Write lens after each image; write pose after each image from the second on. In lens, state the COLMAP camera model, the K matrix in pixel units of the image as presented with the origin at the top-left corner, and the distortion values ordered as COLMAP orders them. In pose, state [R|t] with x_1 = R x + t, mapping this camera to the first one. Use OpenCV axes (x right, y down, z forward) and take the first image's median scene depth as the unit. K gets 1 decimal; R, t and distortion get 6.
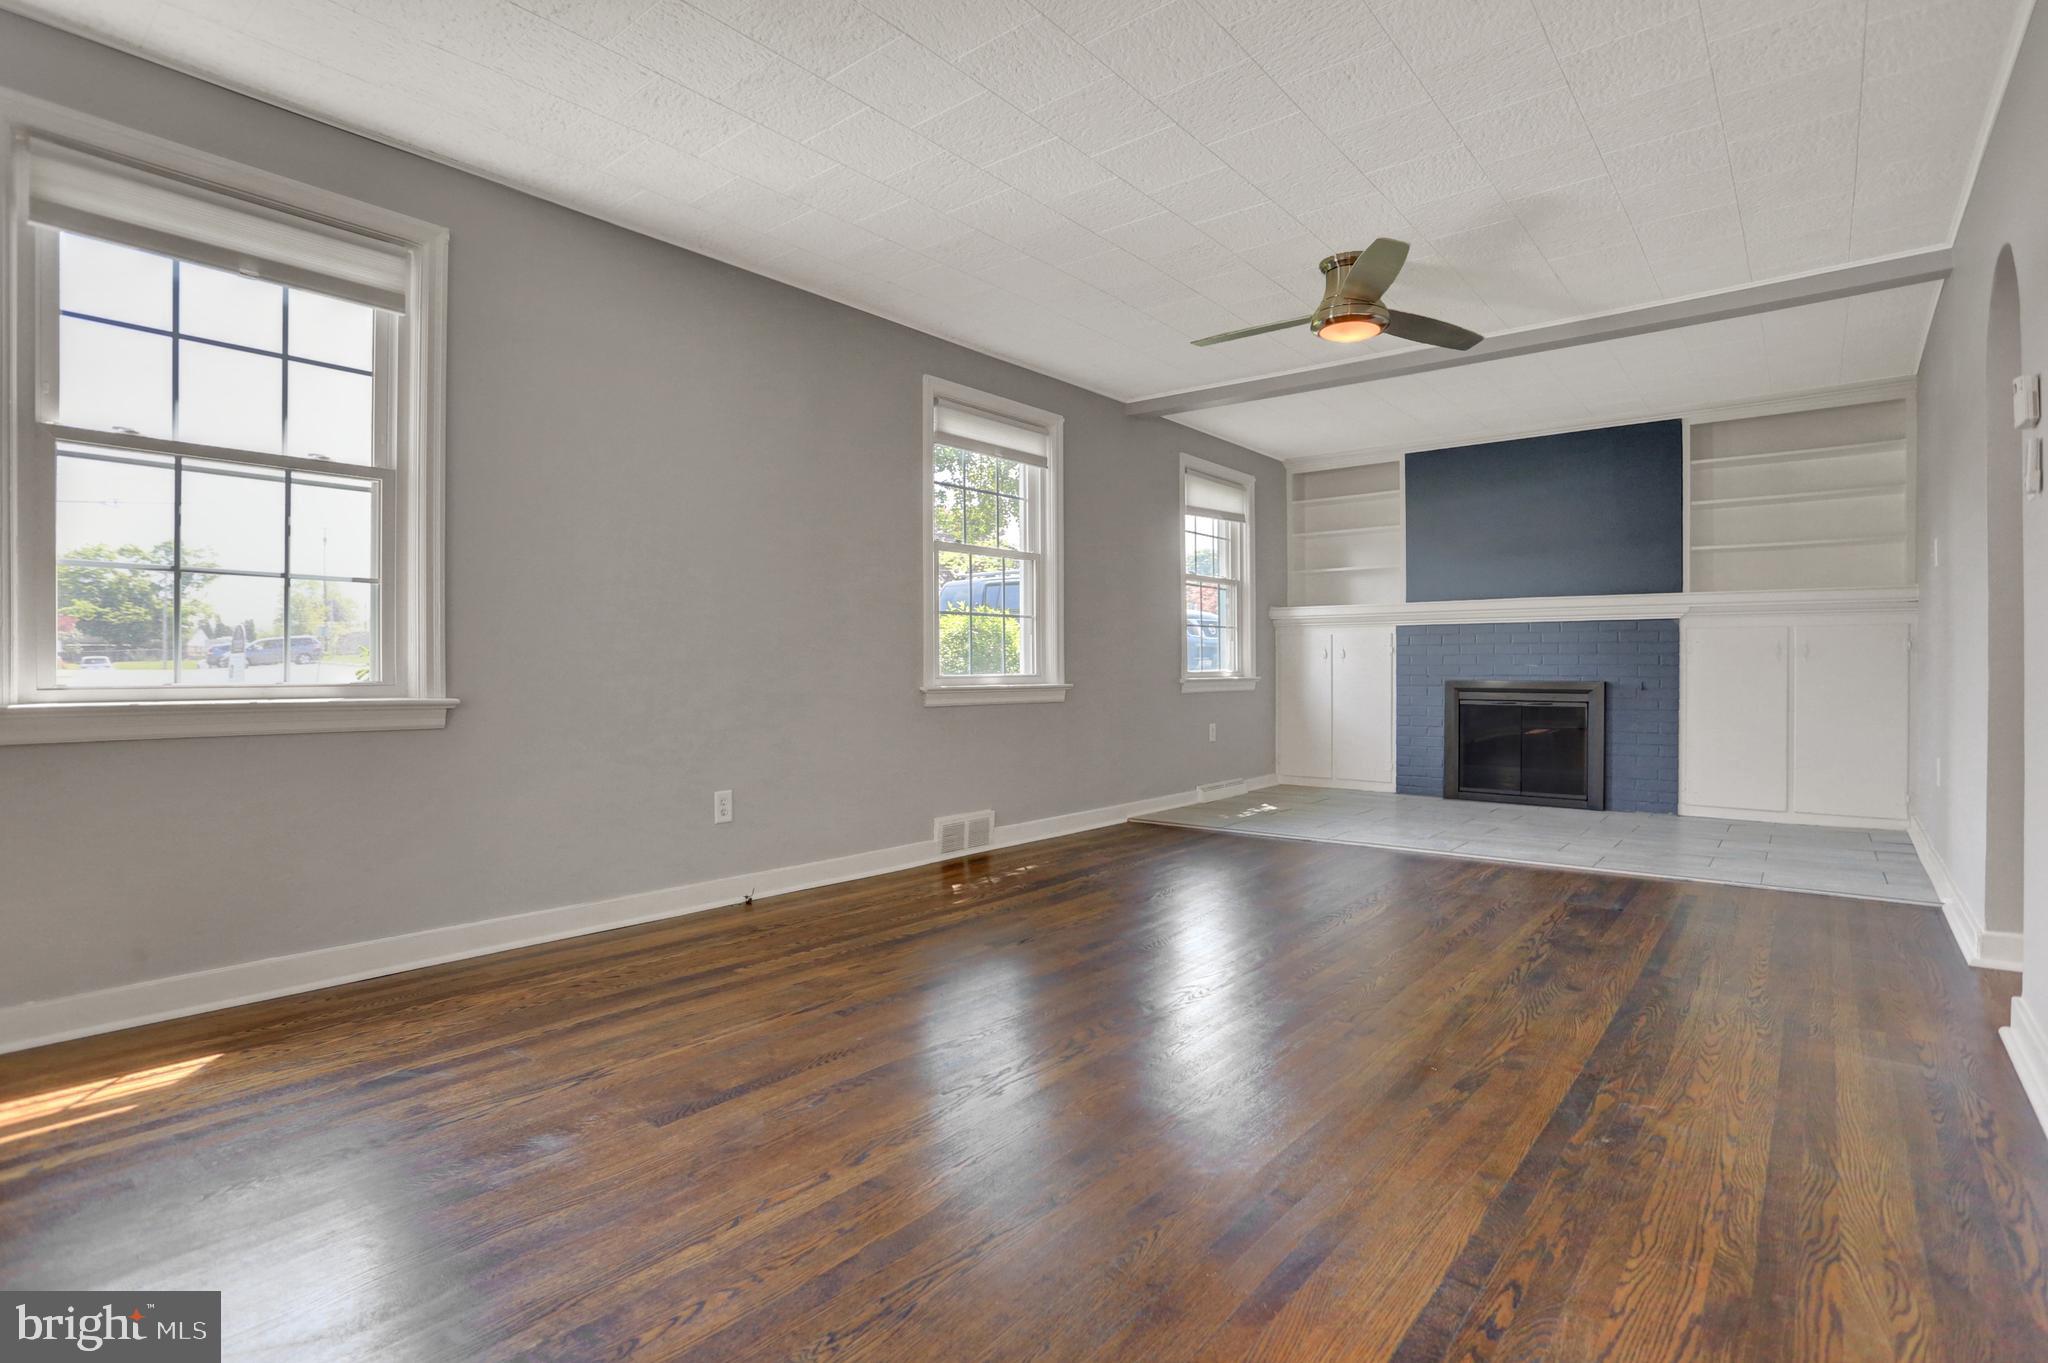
lens RADIAL K [[992.6, 0, 1022.1], [0, 992.6, 671.5], [0, 0, 1]] dist [-0.084107, 0.039306]
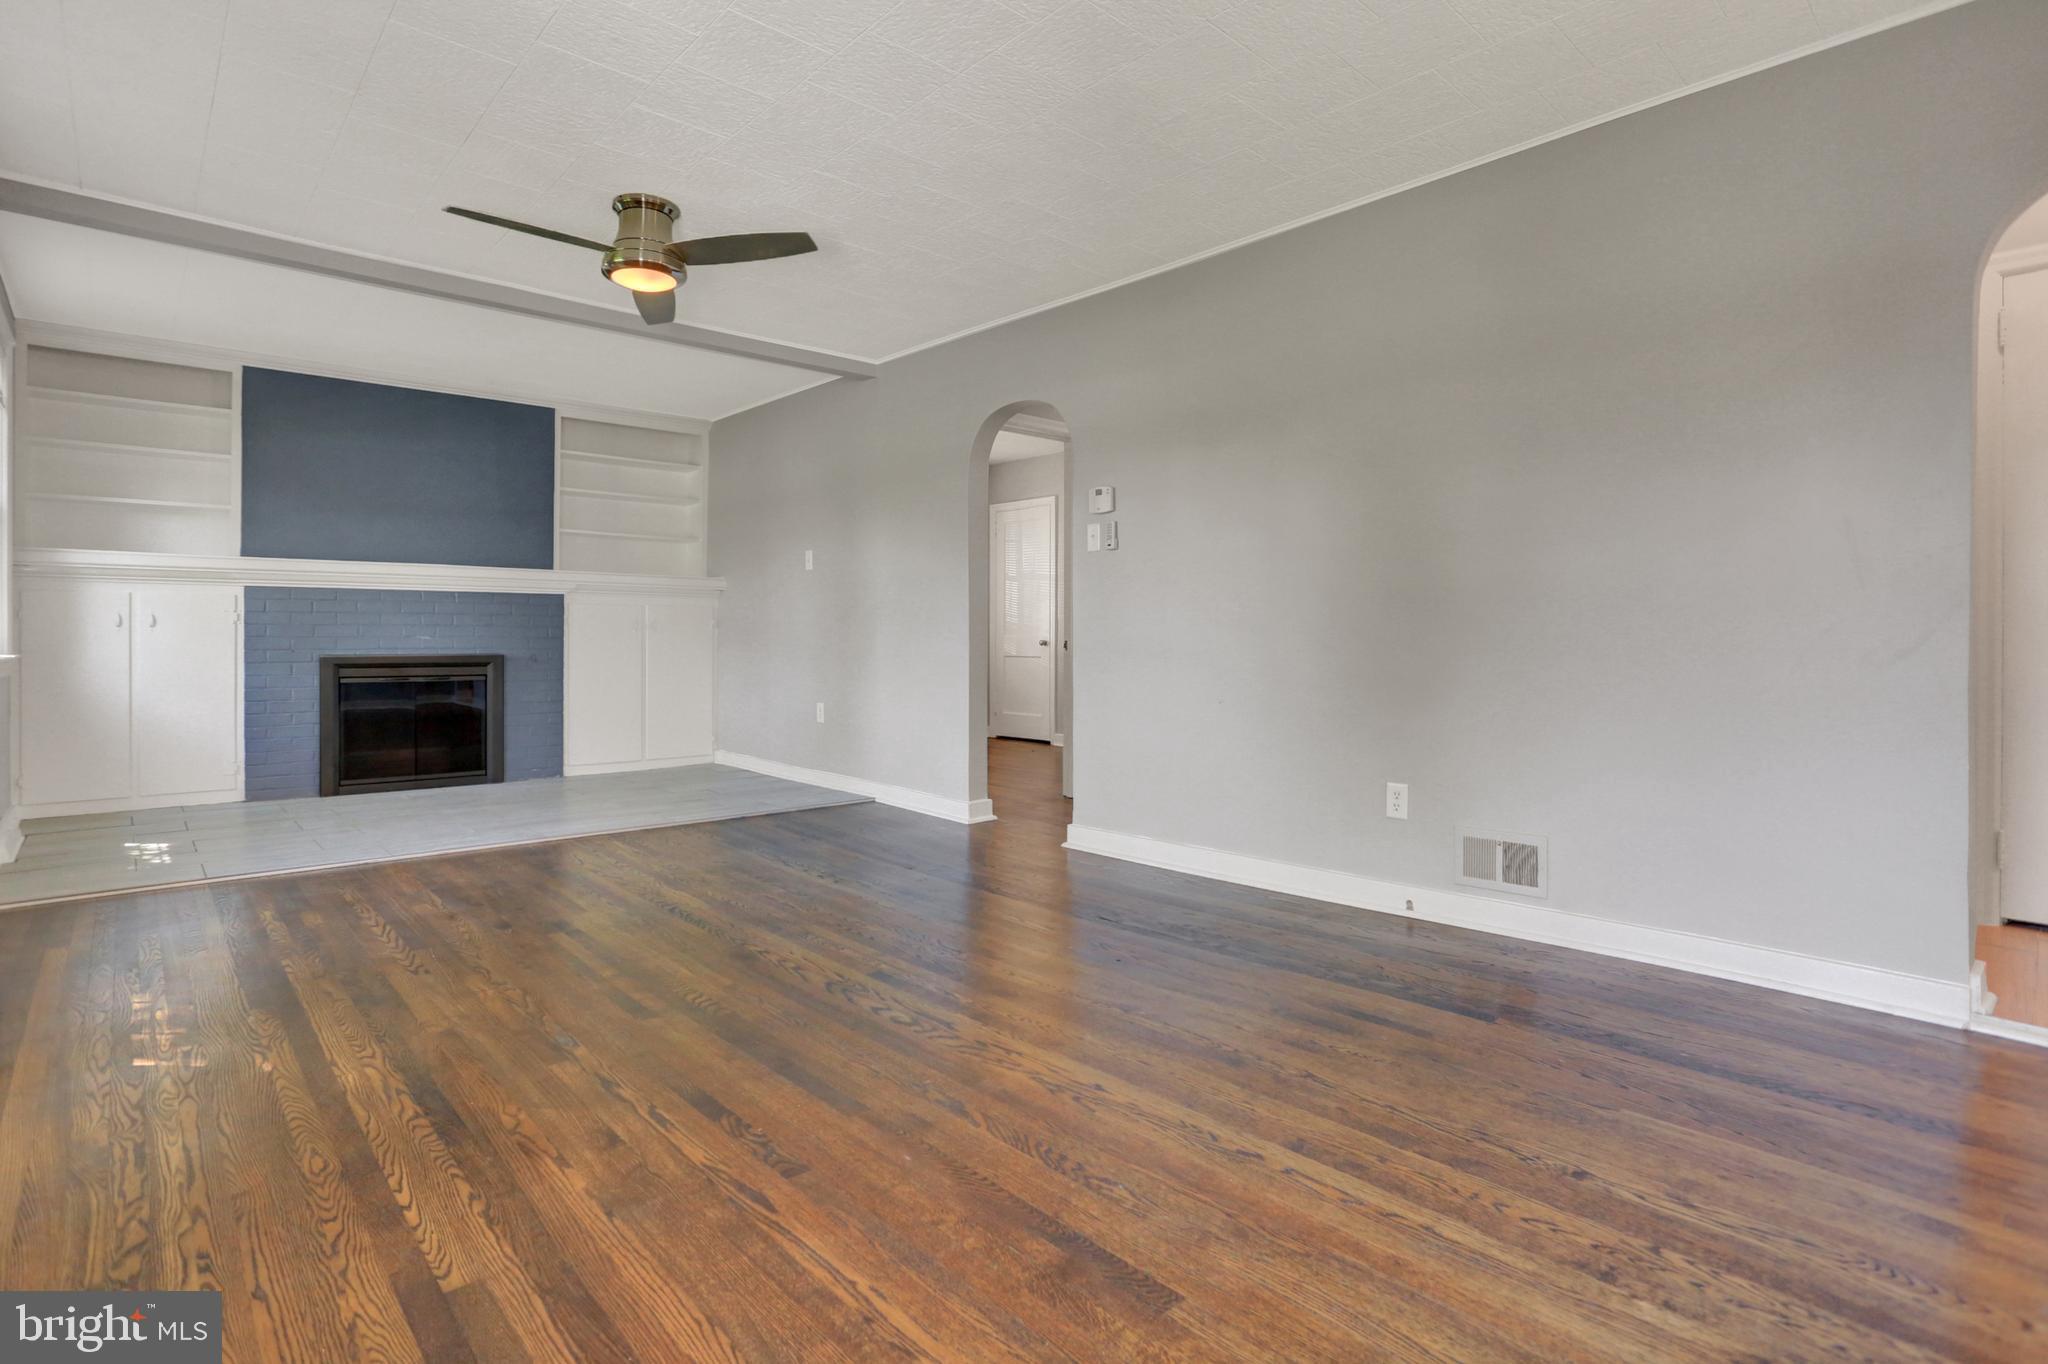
lens RADIAL K [[1021.5, 0, 1018.6], [0, 1021.5, 648.3], [0, 0, 1]] dist [-0.071051, 0.032217]
pose [[0.141617, -0.007984, 0.989889, -0.365382], [0.000016, 0.999967, 0.008063, -0.003969], [-0.989922, -0.001126, 0.141612, 0.333763]]
